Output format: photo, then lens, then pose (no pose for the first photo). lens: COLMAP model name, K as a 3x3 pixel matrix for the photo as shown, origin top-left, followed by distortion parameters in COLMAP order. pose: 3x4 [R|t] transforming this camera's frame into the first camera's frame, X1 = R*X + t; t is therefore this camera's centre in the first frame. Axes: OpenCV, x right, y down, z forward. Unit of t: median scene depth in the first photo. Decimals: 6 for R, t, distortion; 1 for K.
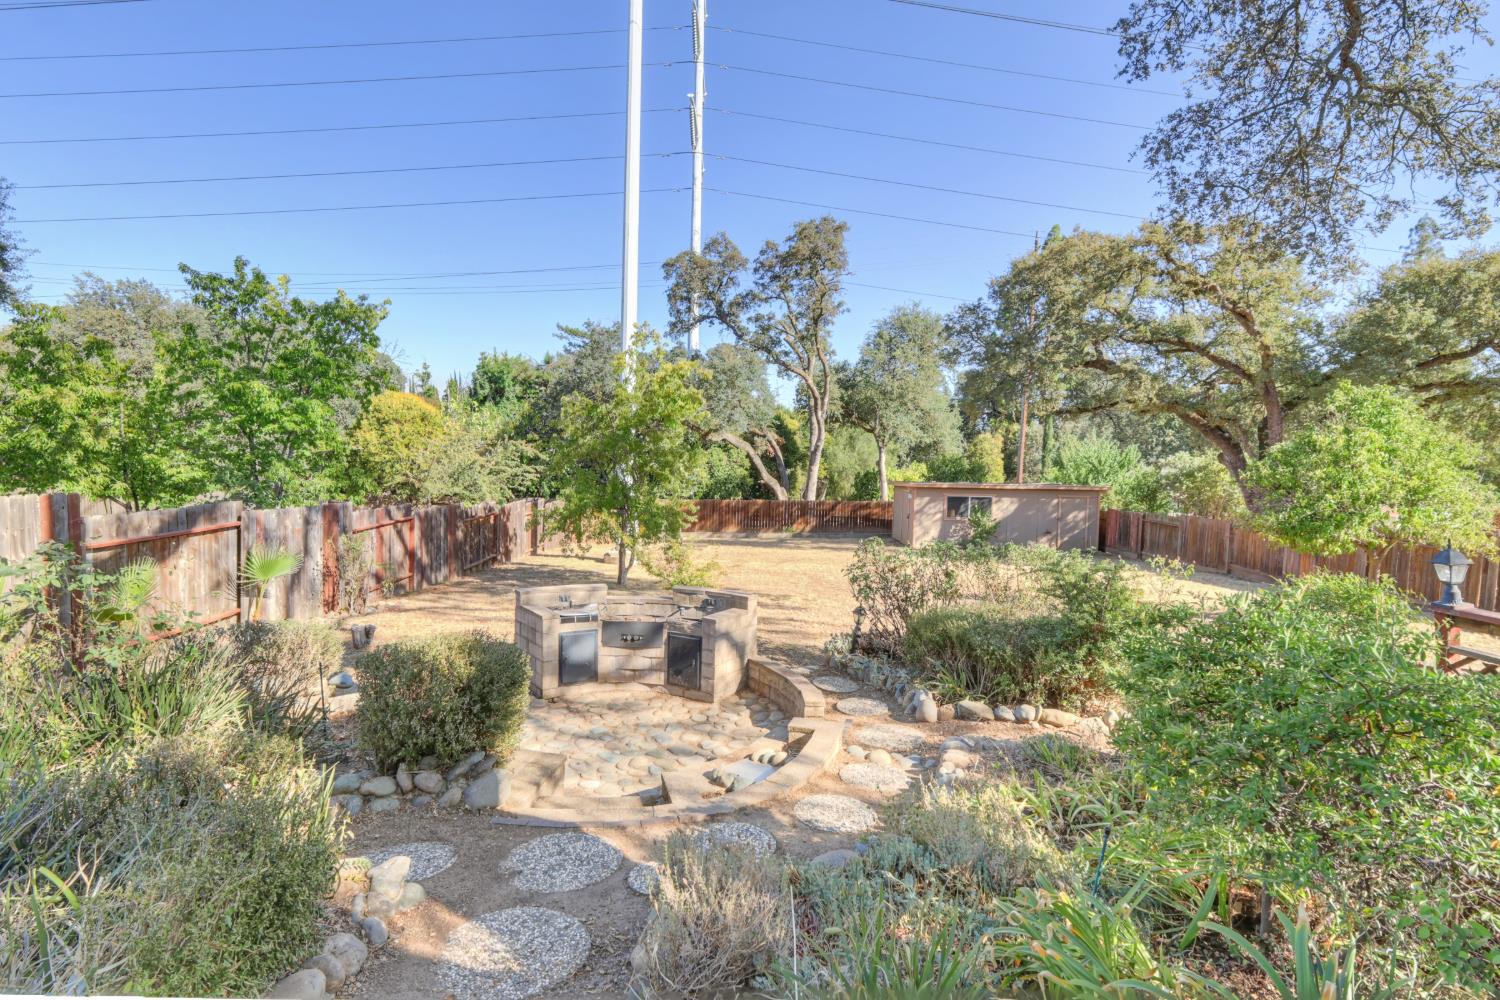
lens RADIAL K [[737.1, 0, 755.0], [0, 737.1, 488.6], [0, 0, 1]] dist [0.000485, 0.000889]
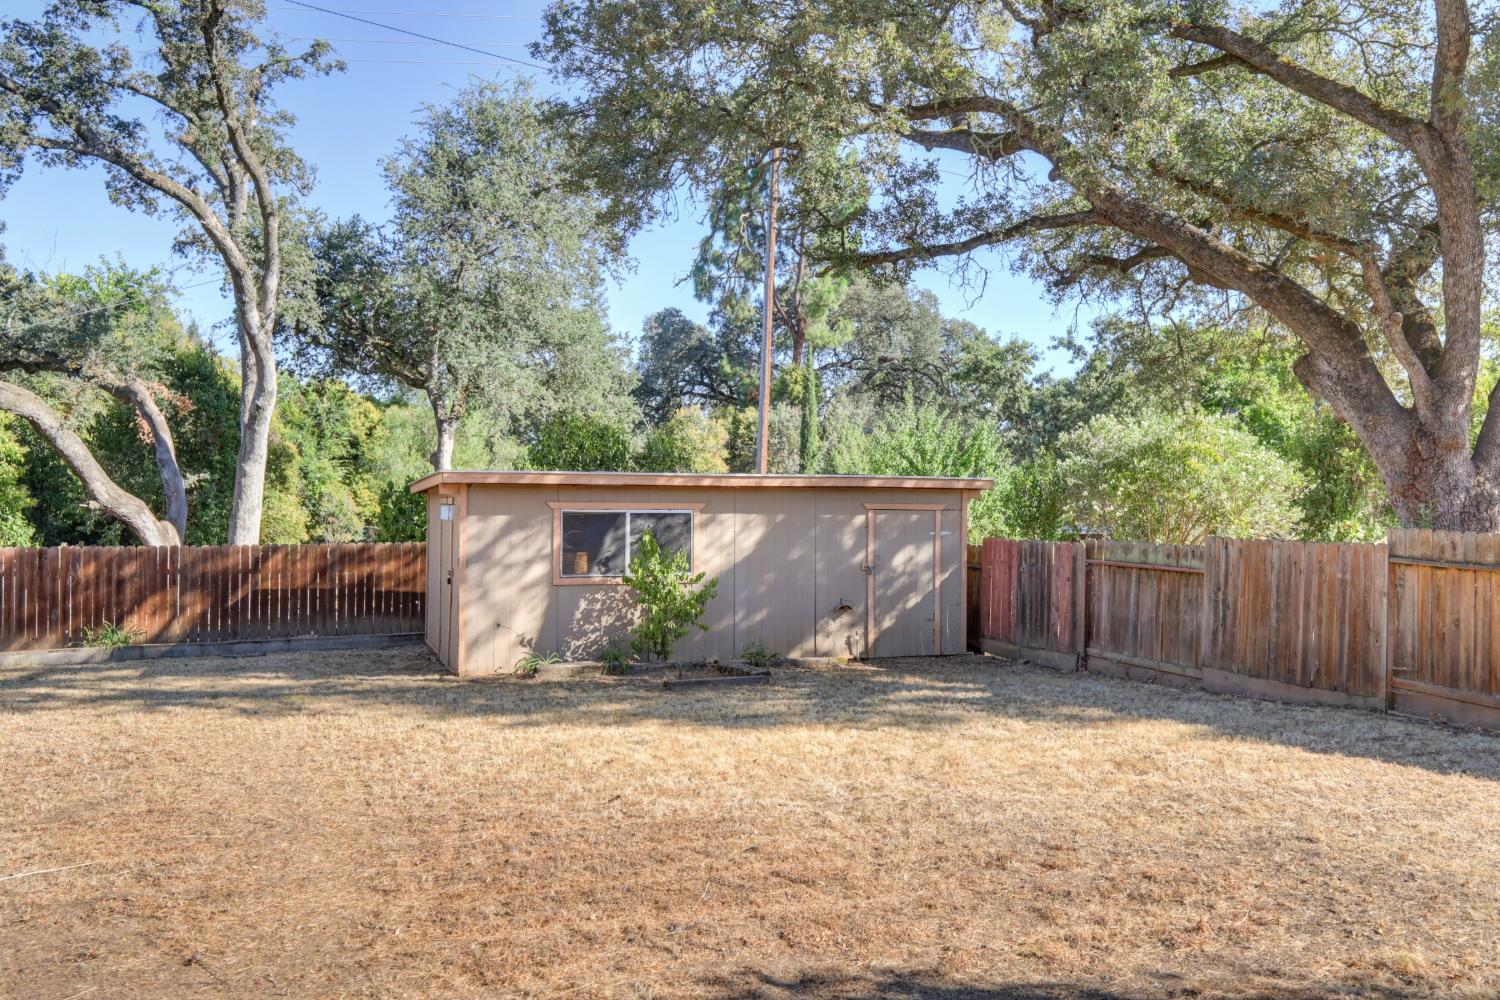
lens RADIAL K [[1178.6, 0, 750.0], [0, 1178.6, 500.0], [0, 0, 1]] dist [0.026203, 0.000760]
pose [[0.943390, -0.012629, 0.331446, 0.143291], [0.028184, 0.998713, -0.042167, 0.026152], [-0.330487, 0.049122, 0.942531, 0.409587]]
